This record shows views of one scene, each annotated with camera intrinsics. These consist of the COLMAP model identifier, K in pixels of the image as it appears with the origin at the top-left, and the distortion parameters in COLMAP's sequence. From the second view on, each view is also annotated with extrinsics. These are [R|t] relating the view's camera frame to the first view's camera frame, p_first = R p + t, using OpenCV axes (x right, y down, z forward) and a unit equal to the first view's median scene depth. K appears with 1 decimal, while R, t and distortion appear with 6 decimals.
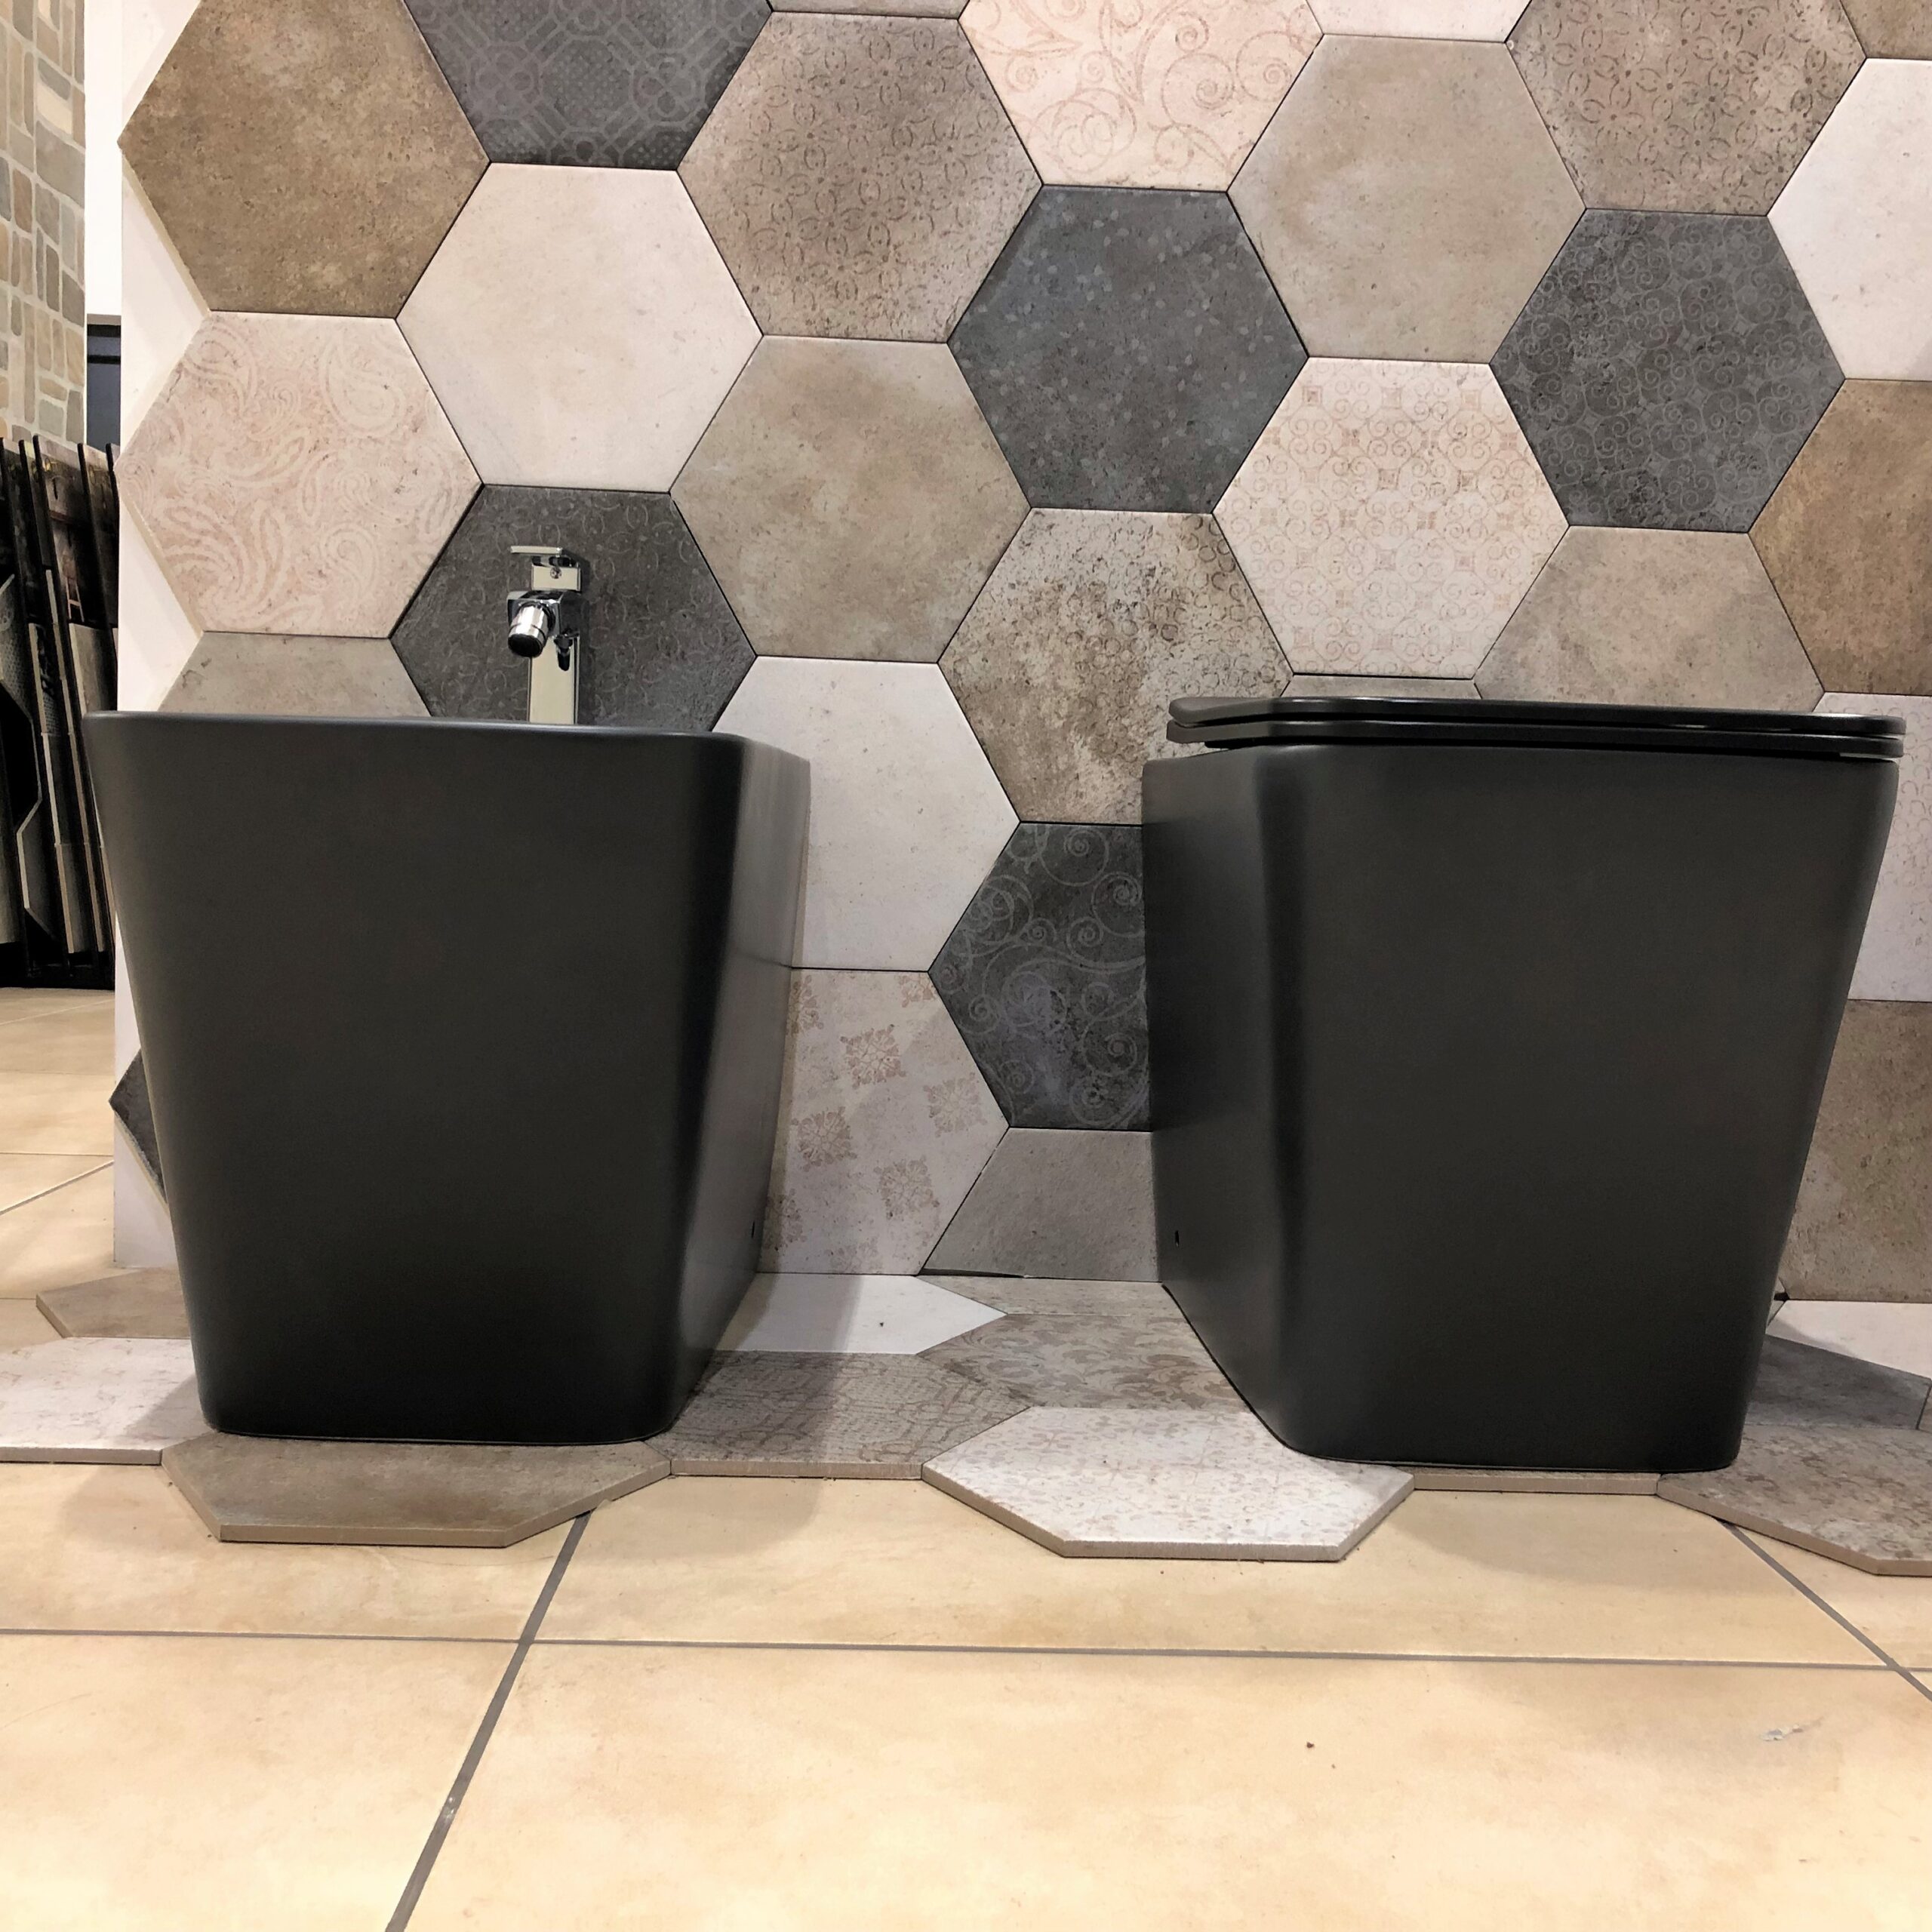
lens RADIAL K [[2111.4, 0, 967.8], [0, 2111.4, 950.0], [0, 0, 1]] dist [0.061194, -0.165946]
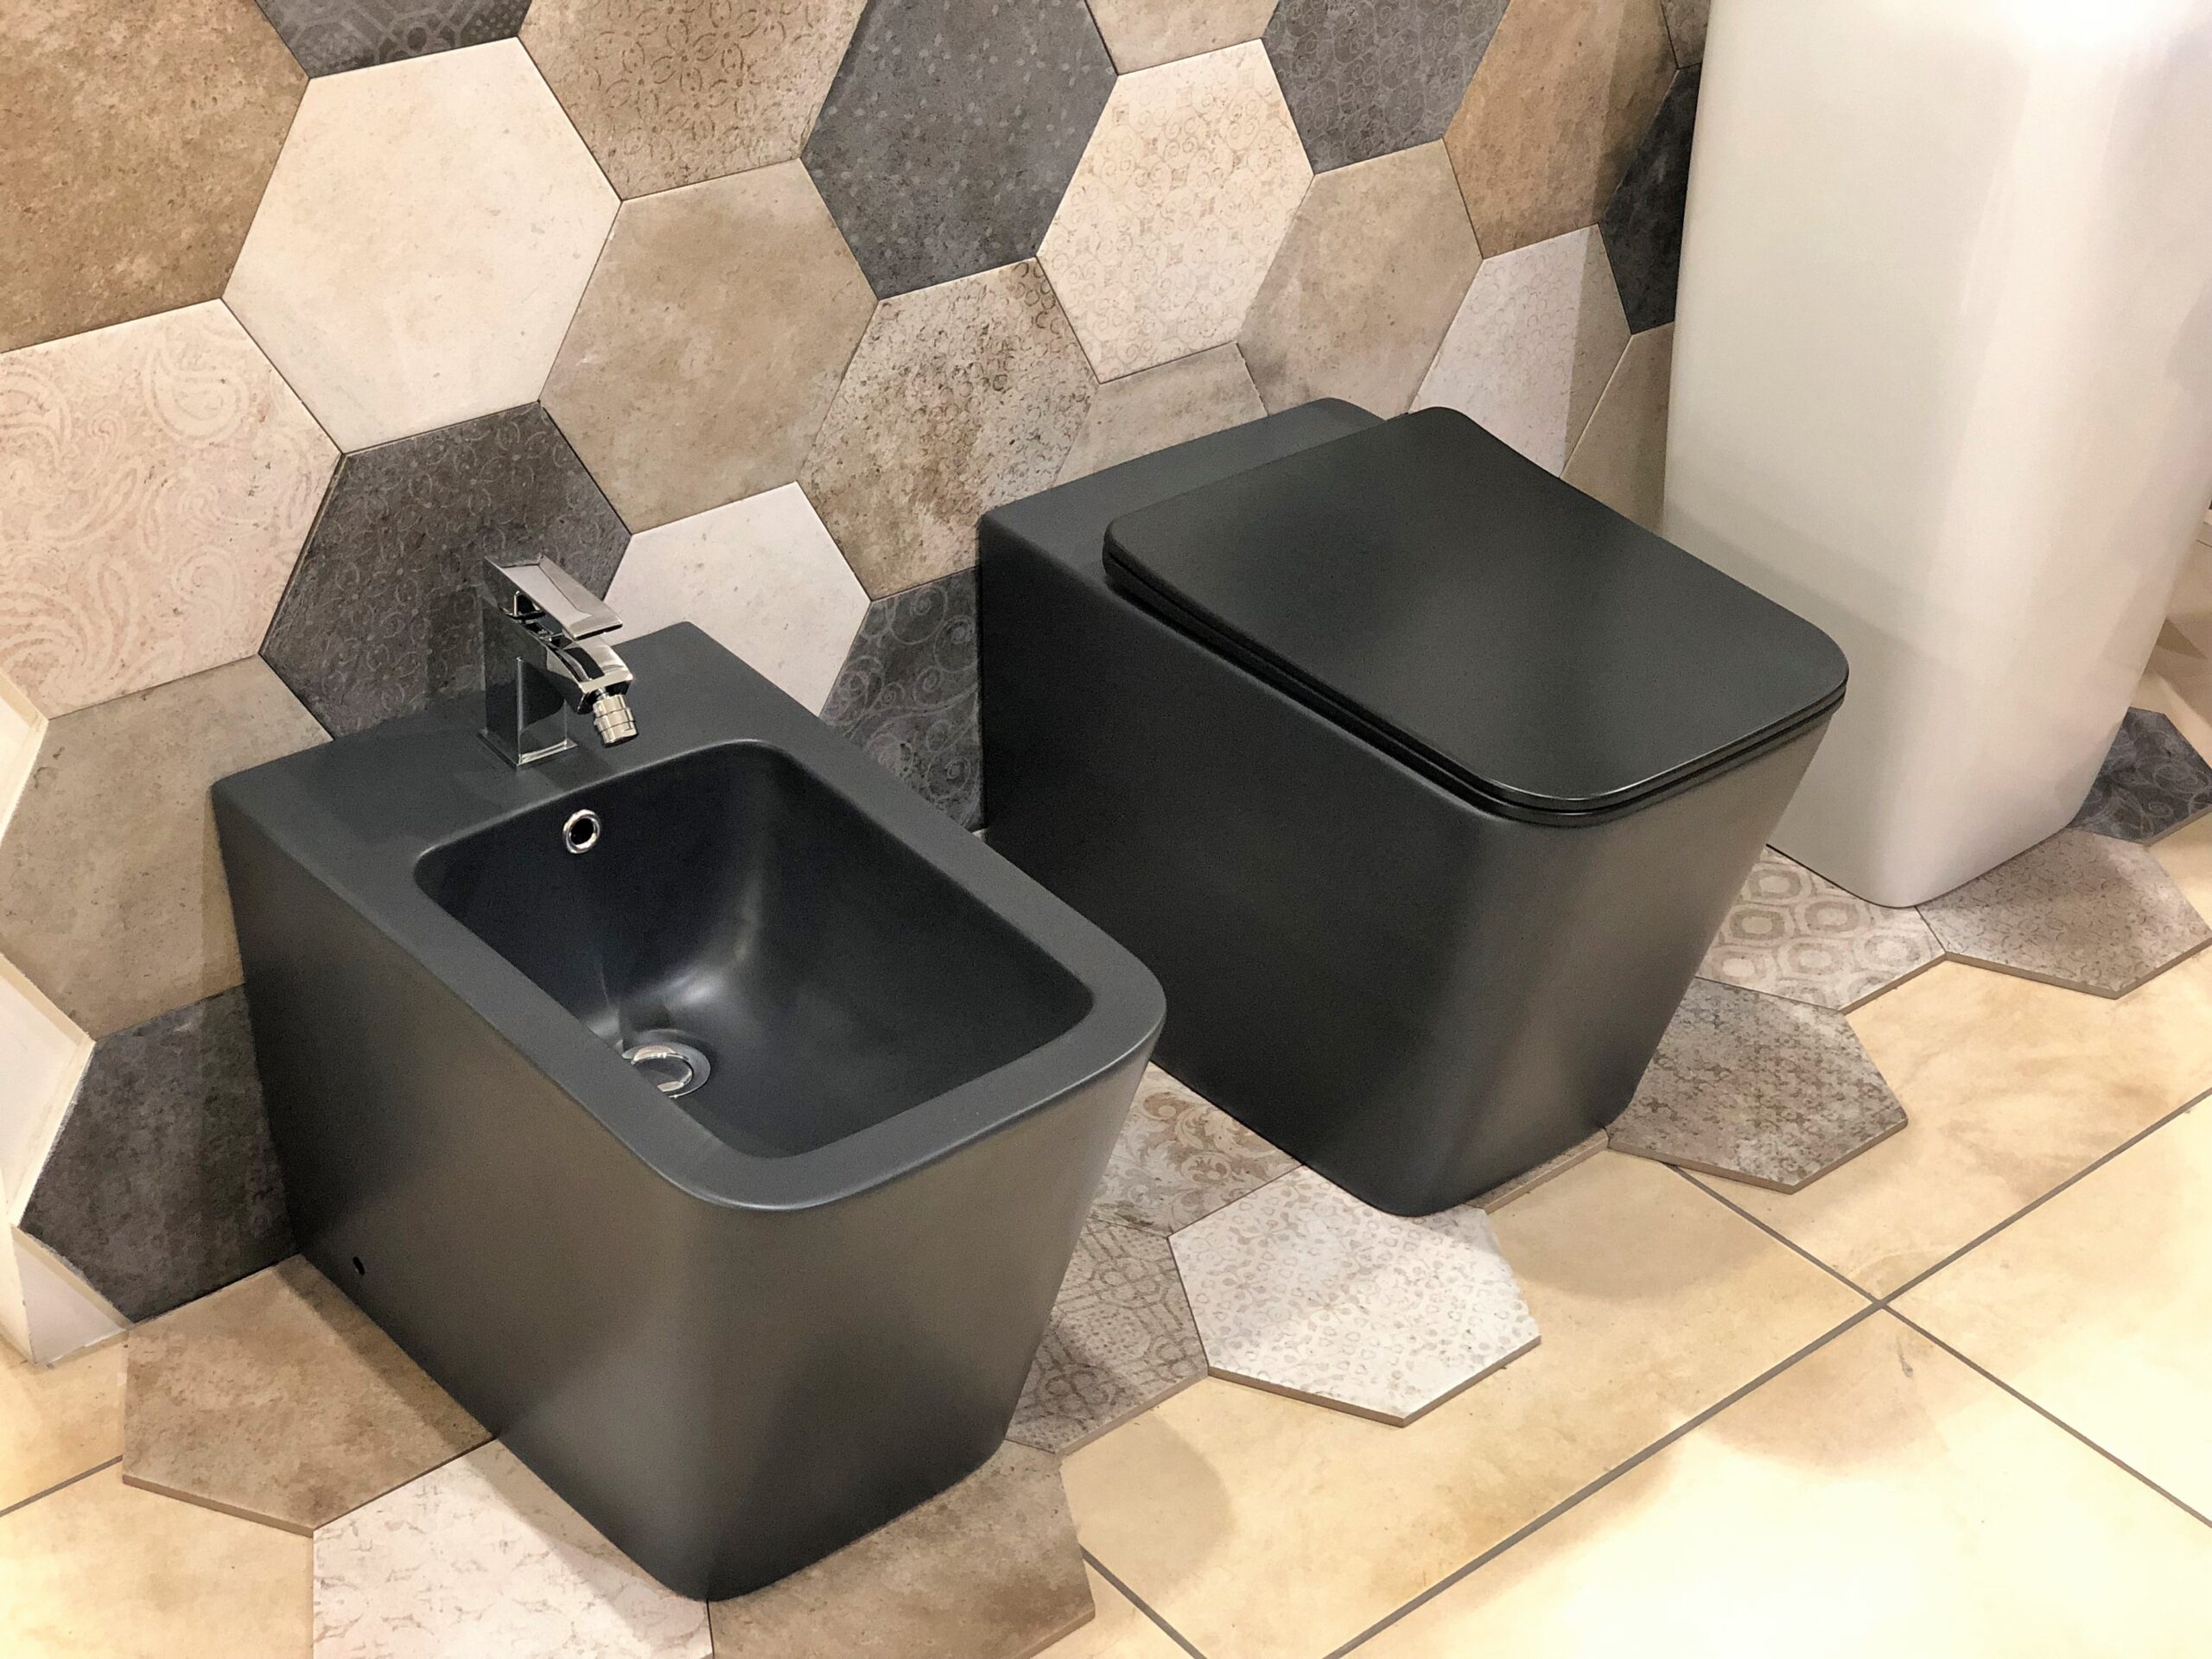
lens RADIAL K [[3313.6, 0, 1106.0], [0, 3313.6, 829.5], [0, 0, 1]] dist [0.171676, -0.595419]
pose [[0.778412, -0.336043, 0.530235, -0.726322], [0.012870, 0.853021, 0.521718, -0.759394], [-0.627621, -0.399288, 0.668327, -0.100862]]
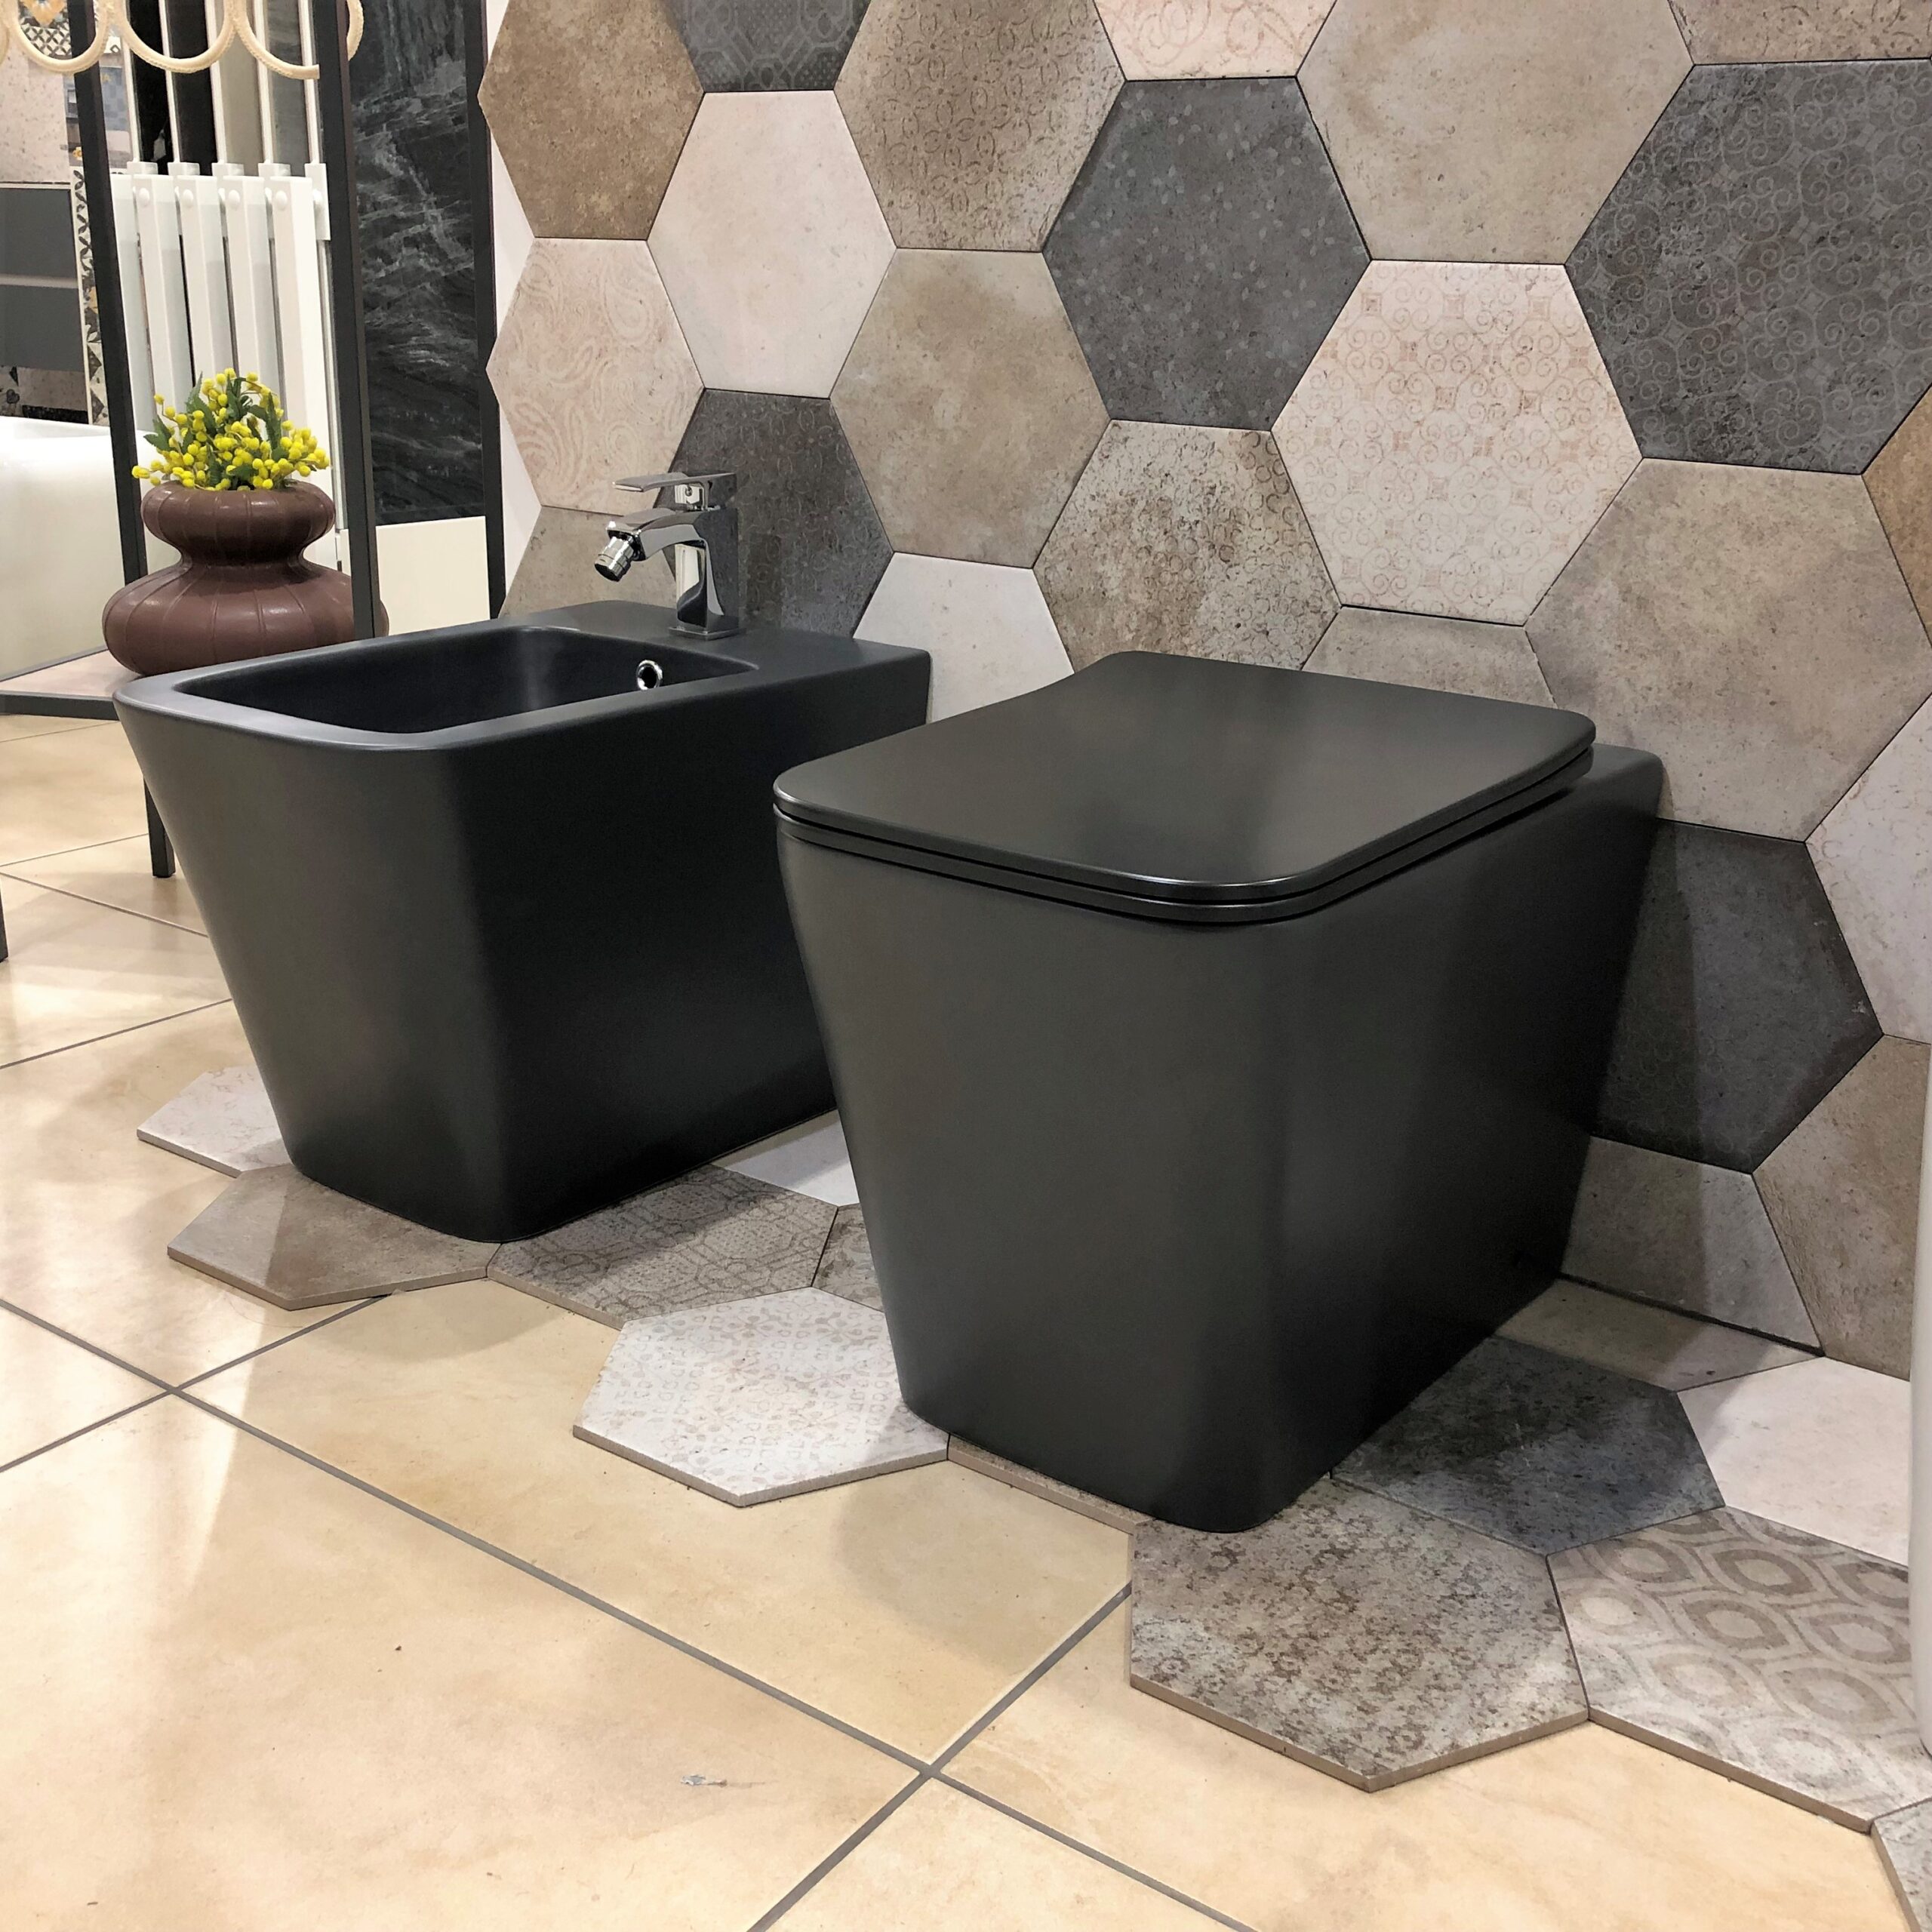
lens RADIAL K [[2122.8, 0, 963.4], [0, 2122.8, 968.6], [0, 0, 1]] dist [0.002319, 0.019846]
pose [[0.797472, 0.178987, -0.576196, 0.603434], [-0.039940, 0.968551, 0.245588, -0.201992], [0.602032, -0.172837, 0.779541, 0.128045]]
